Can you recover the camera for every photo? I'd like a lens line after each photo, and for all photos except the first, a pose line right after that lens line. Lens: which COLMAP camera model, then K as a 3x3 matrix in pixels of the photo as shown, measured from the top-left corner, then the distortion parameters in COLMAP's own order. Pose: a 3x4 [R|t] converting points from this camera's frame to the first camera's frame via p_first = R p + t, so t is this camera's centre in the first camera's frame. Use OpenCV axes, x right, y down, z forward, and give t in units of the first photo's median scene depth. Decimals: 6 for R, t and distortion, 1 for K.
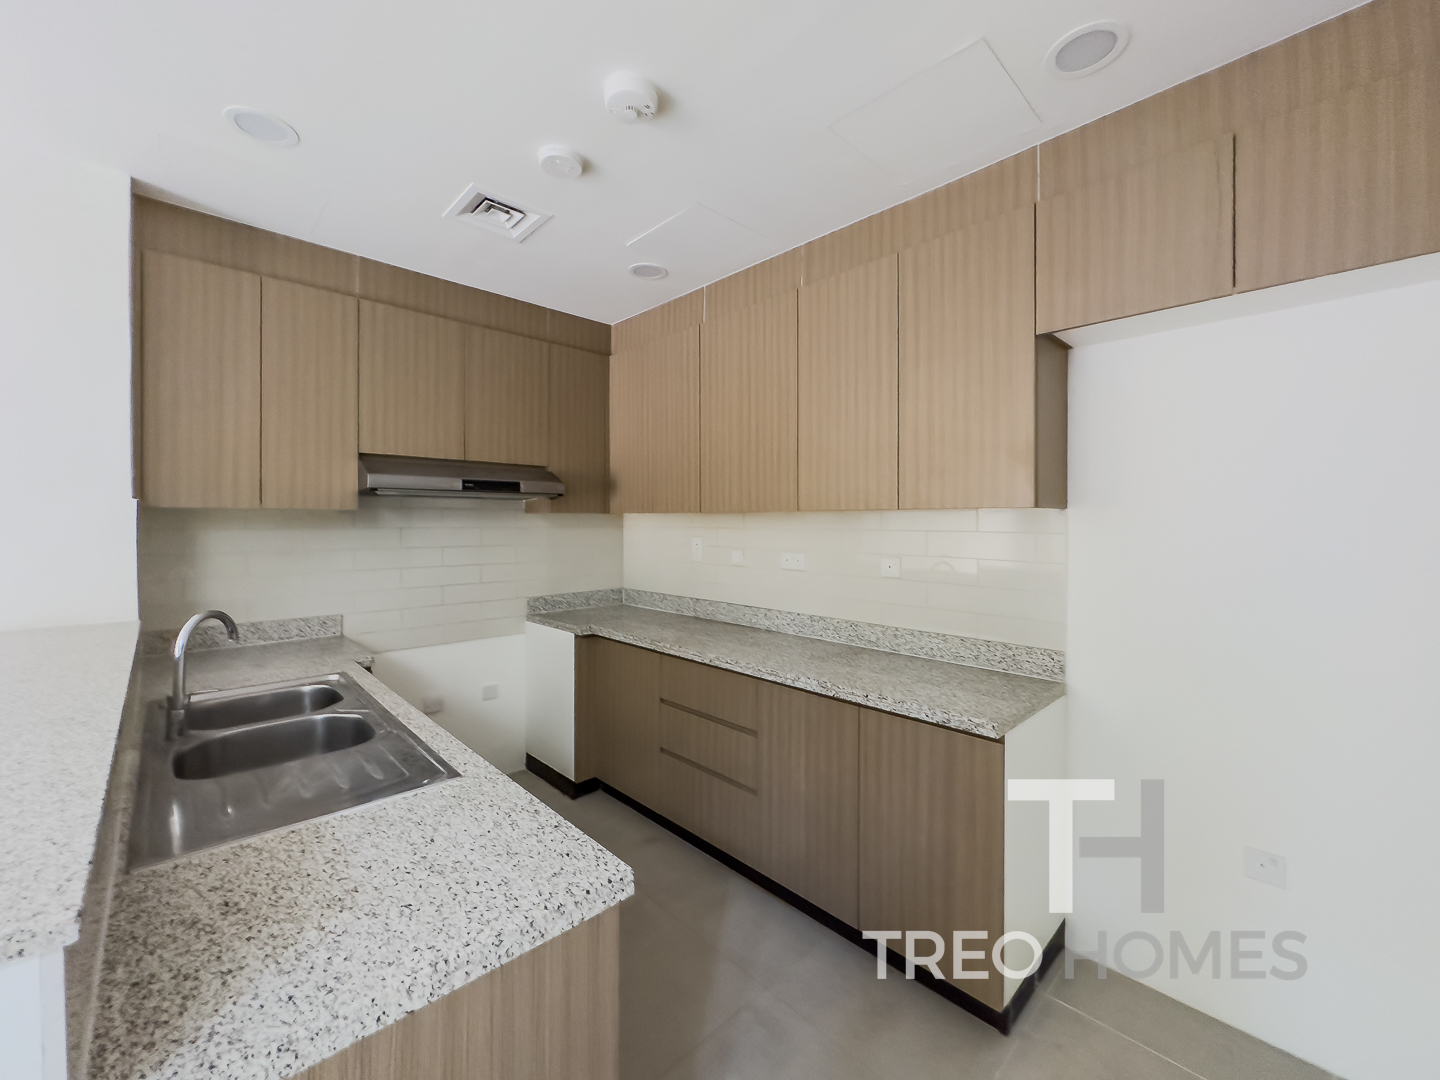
lens RADIAL K [[584.2, 0, 721.2], [0, 584.2, 530.2], [0, 0, 1]] dist [-0.003074, -0.000413]
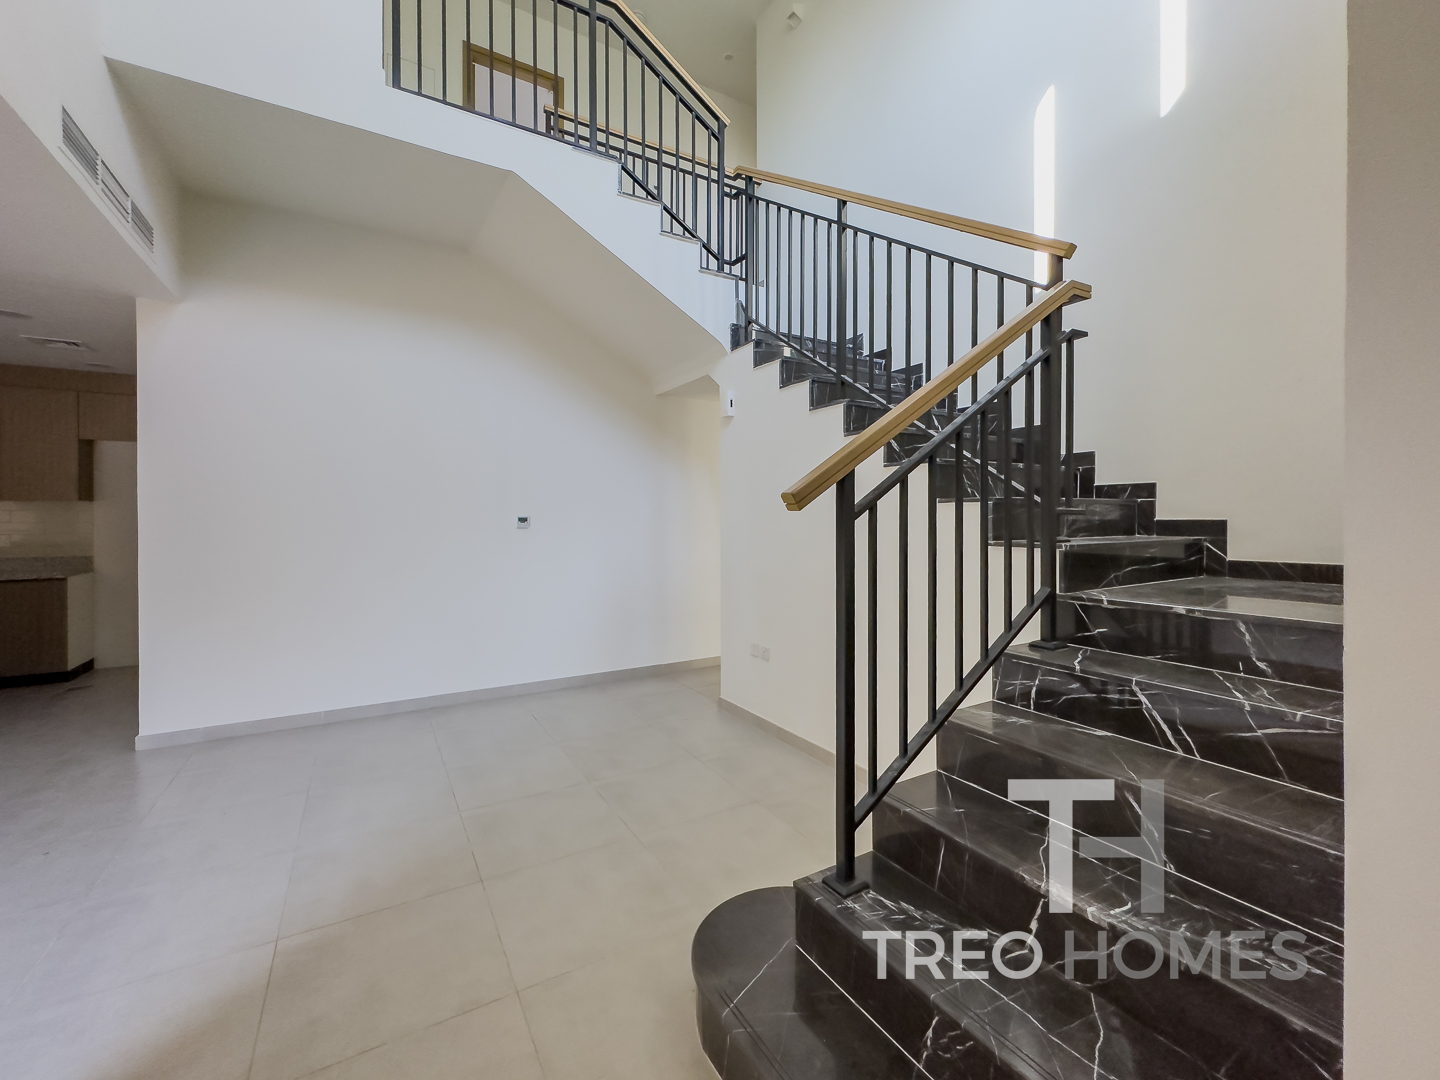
lens RADIAL K [[584.2, 0, 720.1], [0, 584.2, 520.0], [0, 0, 1]] dist [-0.003074, -0.000413]
pose [[0.235718, -0.004934, 0.971809, -1.479891], [0.006865, 0.999971, 0.003412, 0.062875], [-0.971797, 0.005867, 0.235745, -2.702430]]
